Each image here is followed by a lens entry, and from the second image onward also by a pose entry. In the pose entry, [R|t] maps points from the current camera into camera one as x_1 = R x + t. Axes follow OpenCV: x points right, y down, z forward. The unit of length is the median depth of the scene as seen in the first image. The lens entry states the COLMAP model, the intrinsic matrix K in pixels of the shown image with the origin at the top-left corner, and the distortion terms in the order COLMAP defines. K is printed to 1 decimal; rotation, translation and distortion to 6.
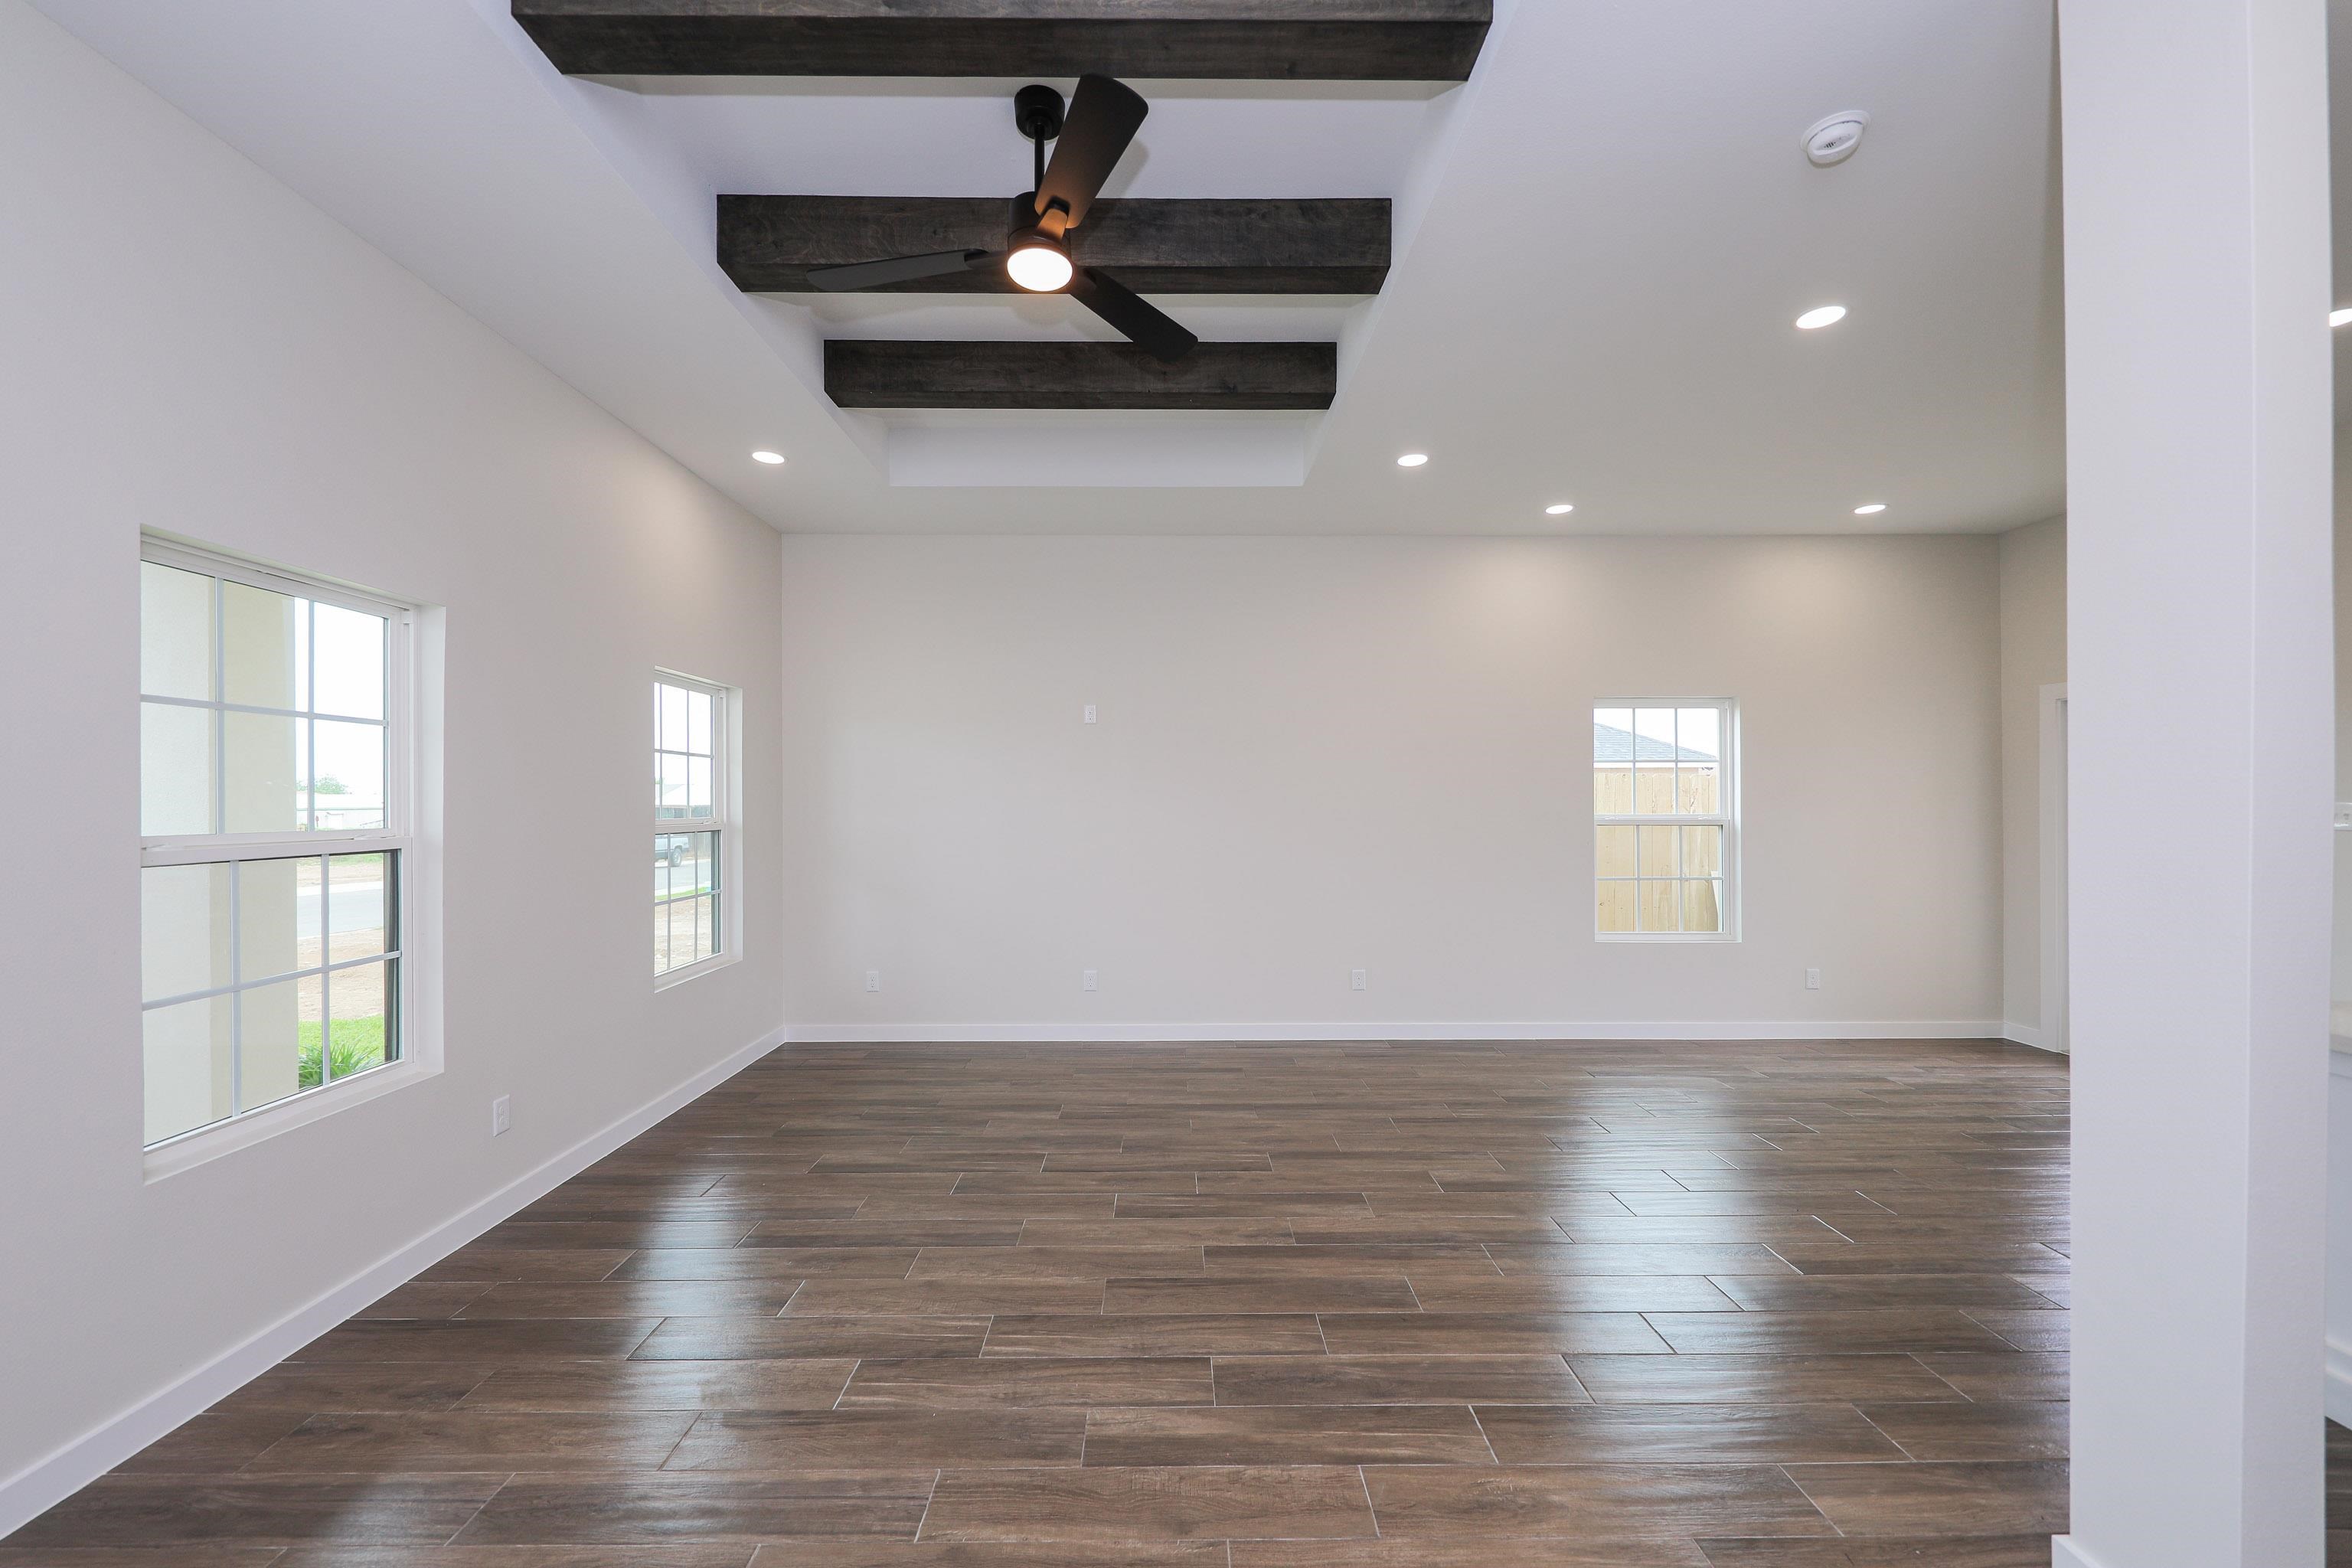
lens RADIAL K [[933.9, 0, 1171.6], [0, 933.9, 806.1], [0, 0, 1]] dist [0.007100, -0.000191]
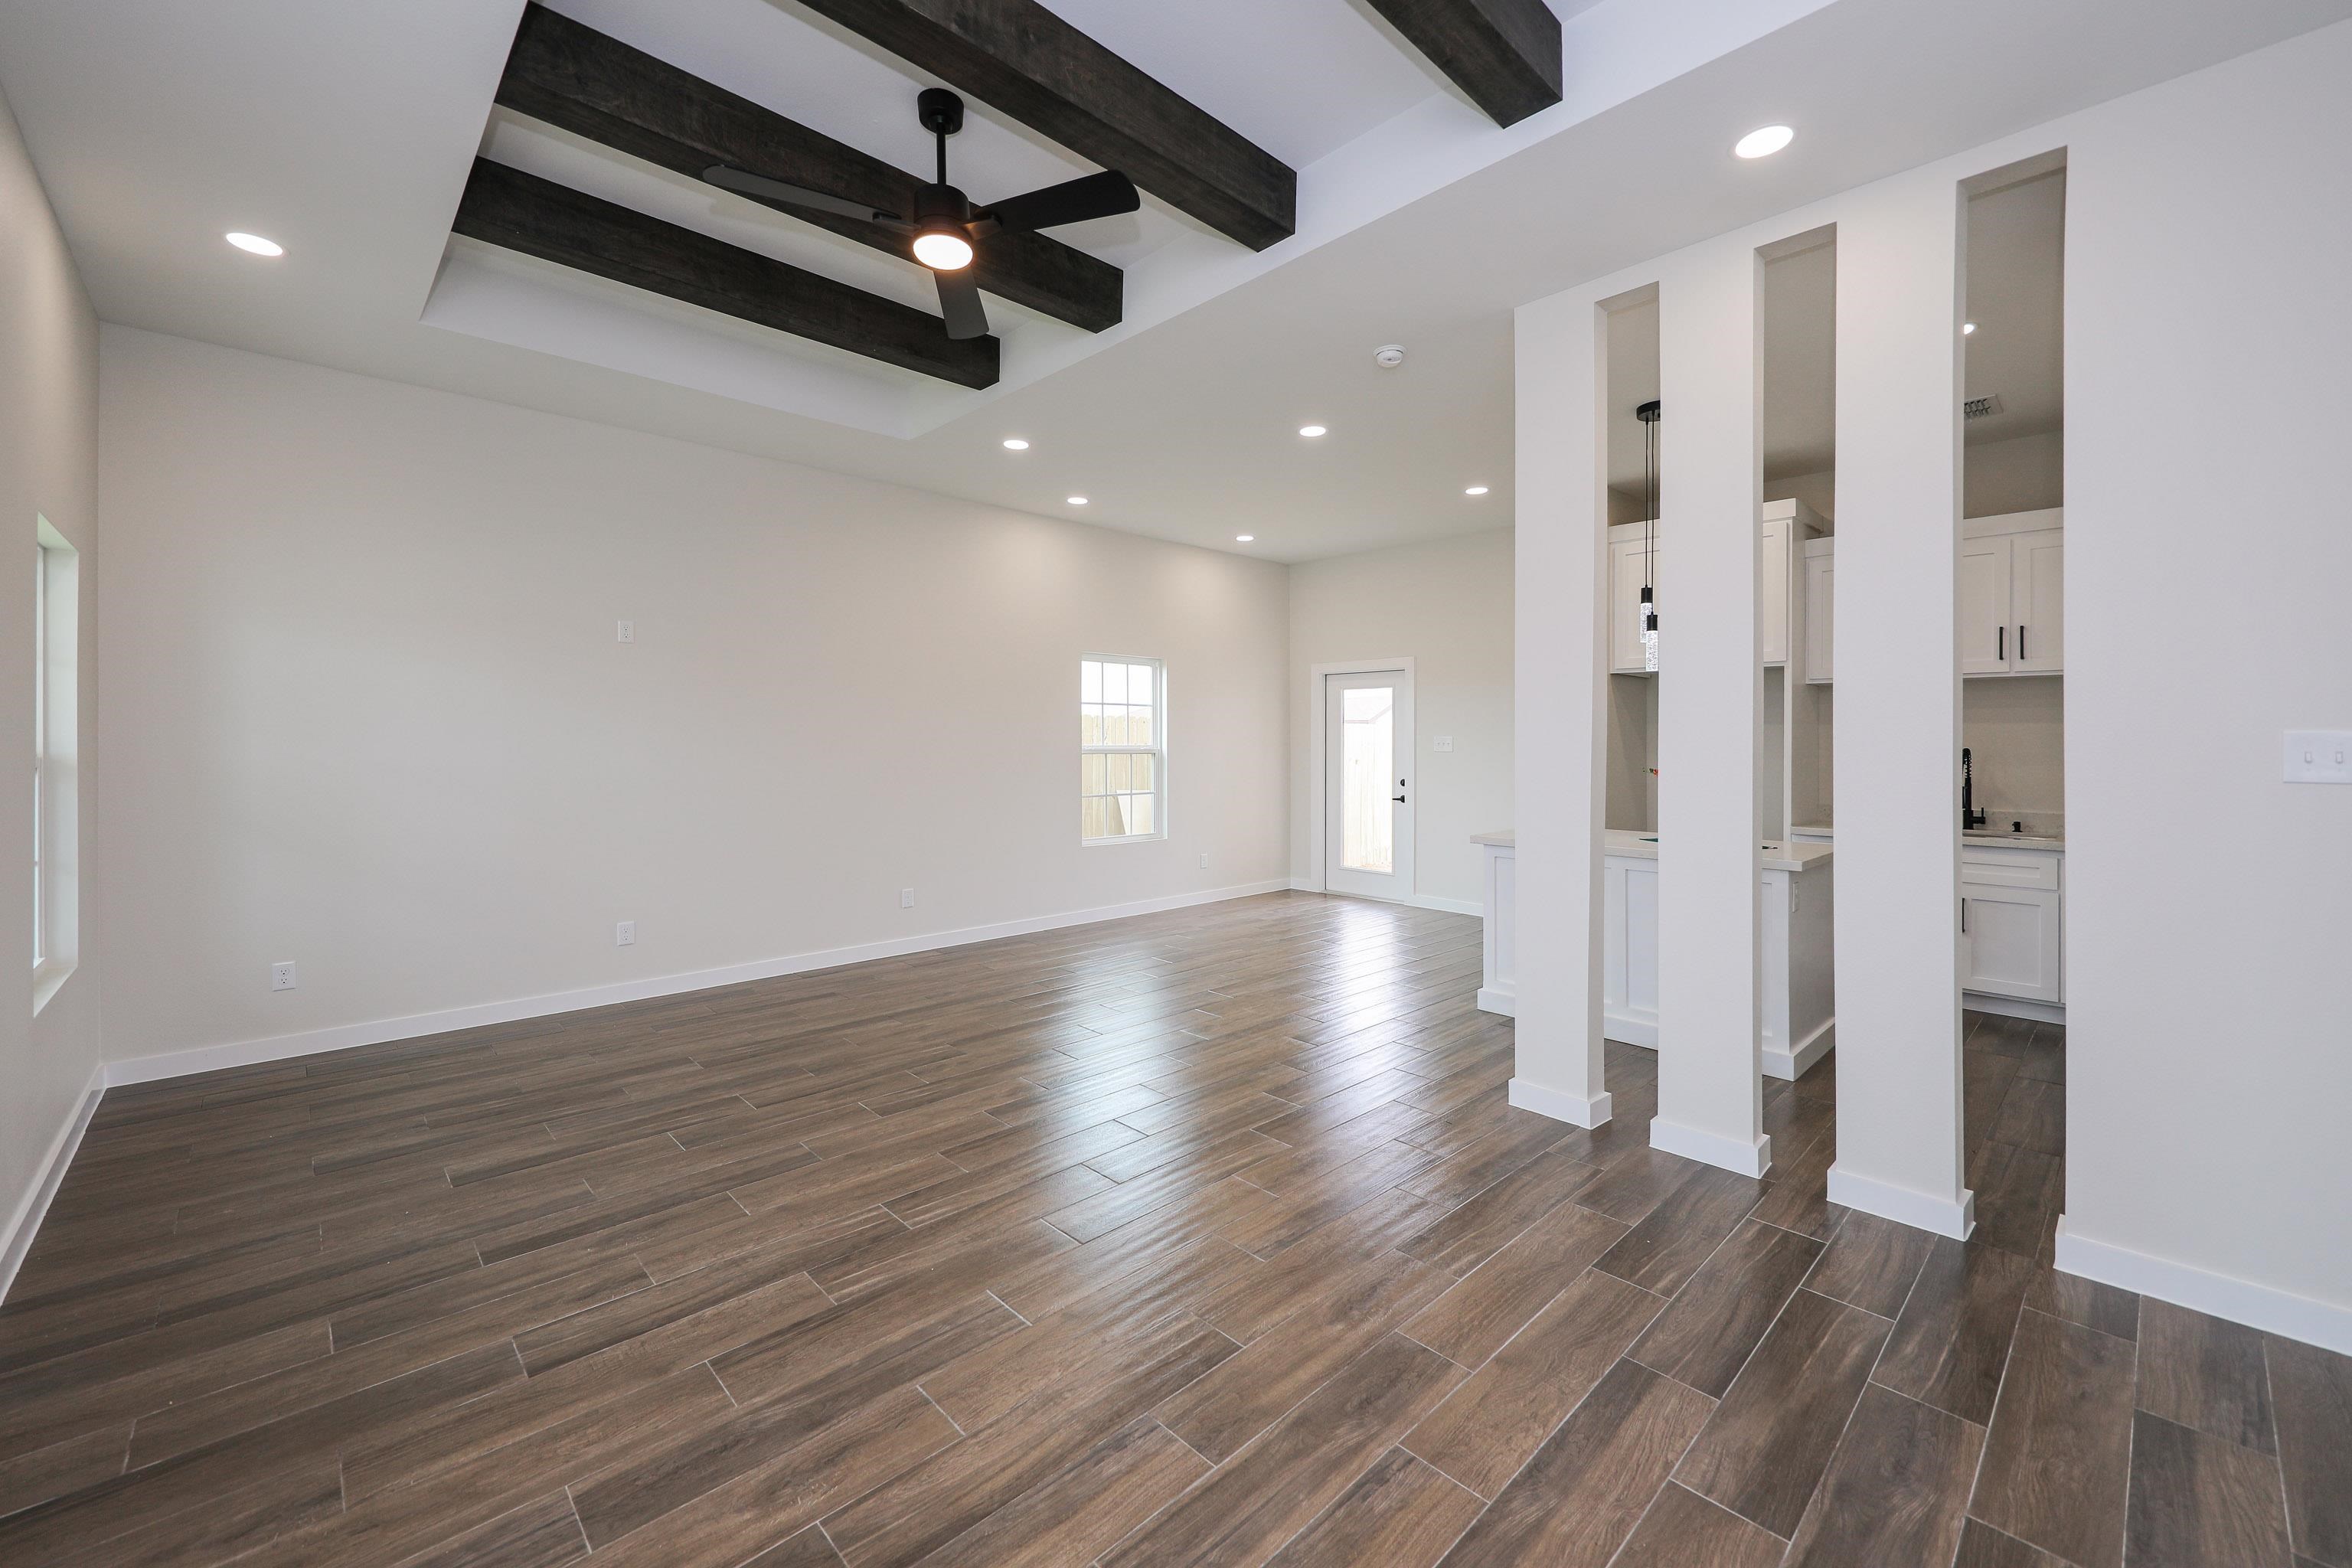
lens RADIAL K [[938.4, 0, 1179.9], [0, 938.4, 745.4], [0, 0, 1]] dist [0.007357, -0.000462]
pose [[0.729322, -0.000833, 0.684170, -0.557478], [0.001087, 0.999999, 0.000058, 0.016511], [-0.684170, 0.000701, 0.729322, -0.015729]]
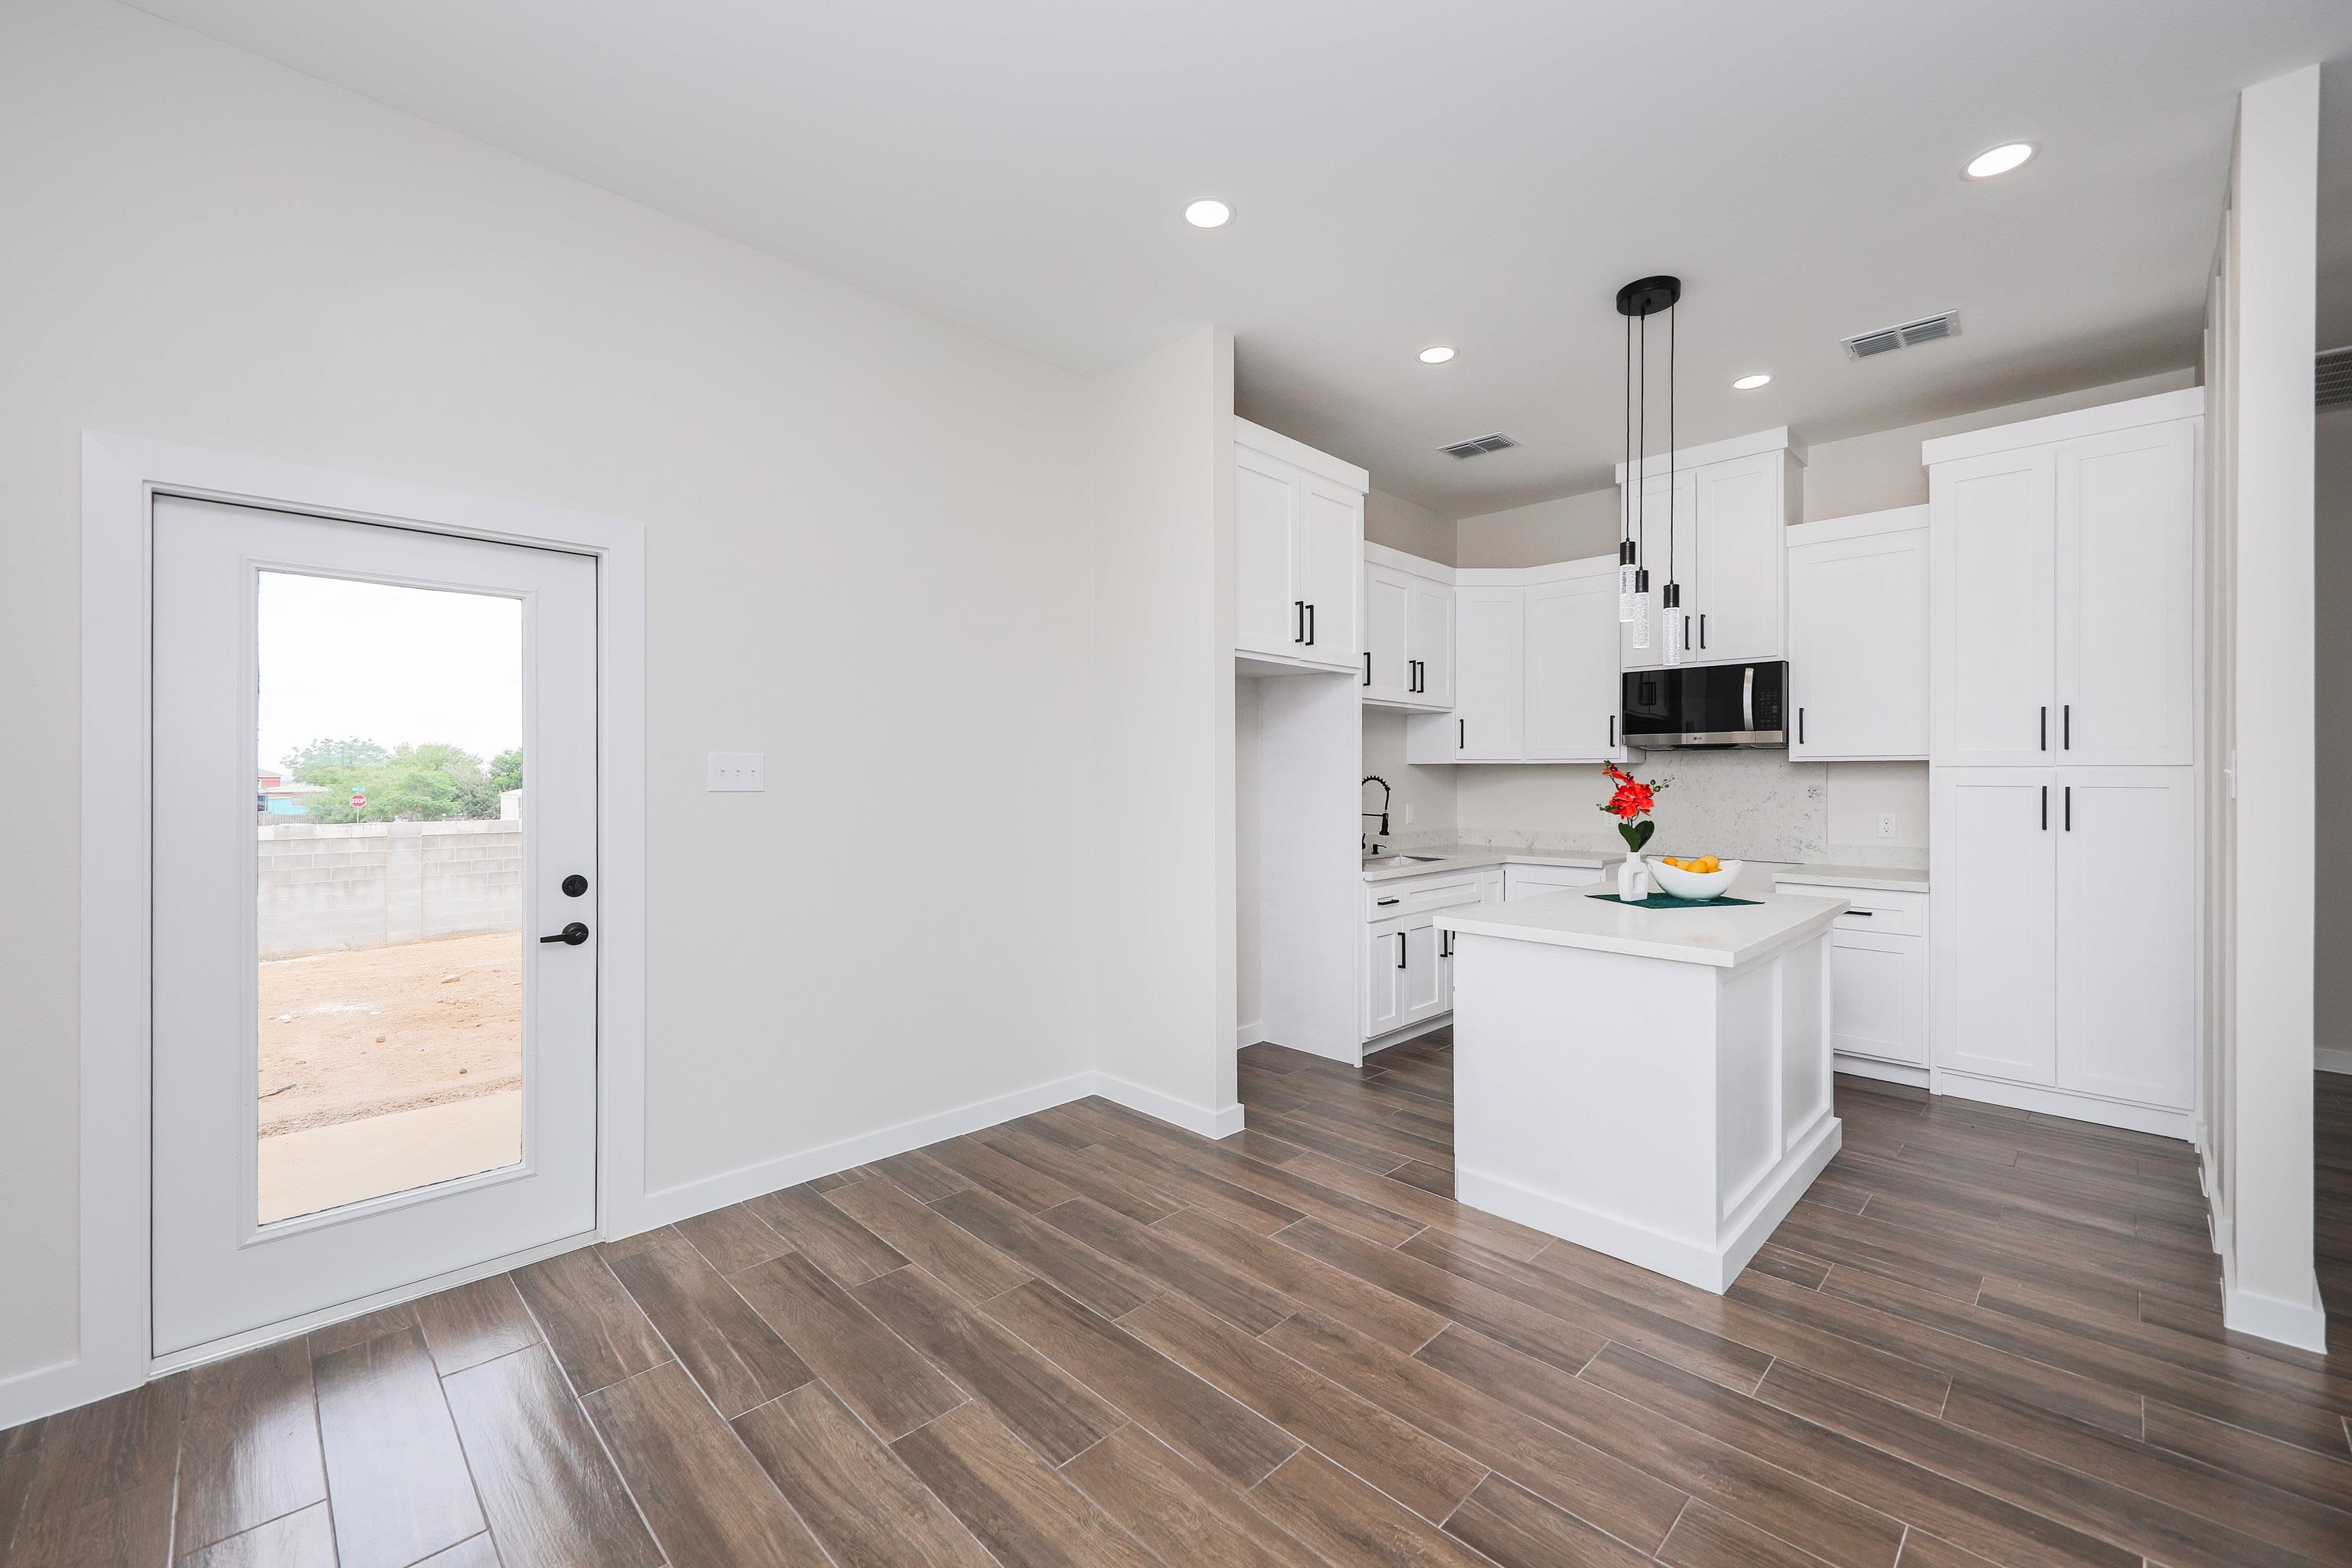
lens RADIAL K [[953.6, 0, 1186.1], [0, 953.6, 770.8], [0, 0, 1]] dist [0.006789, -0.000587]
pose [[-0.704540, 0.003747, 0.709654, 0.594098], [0.005348, 0.999986, 0.000029, 0.014706], [-0.709644, 0.003816, -0.704550, 1.631015]]
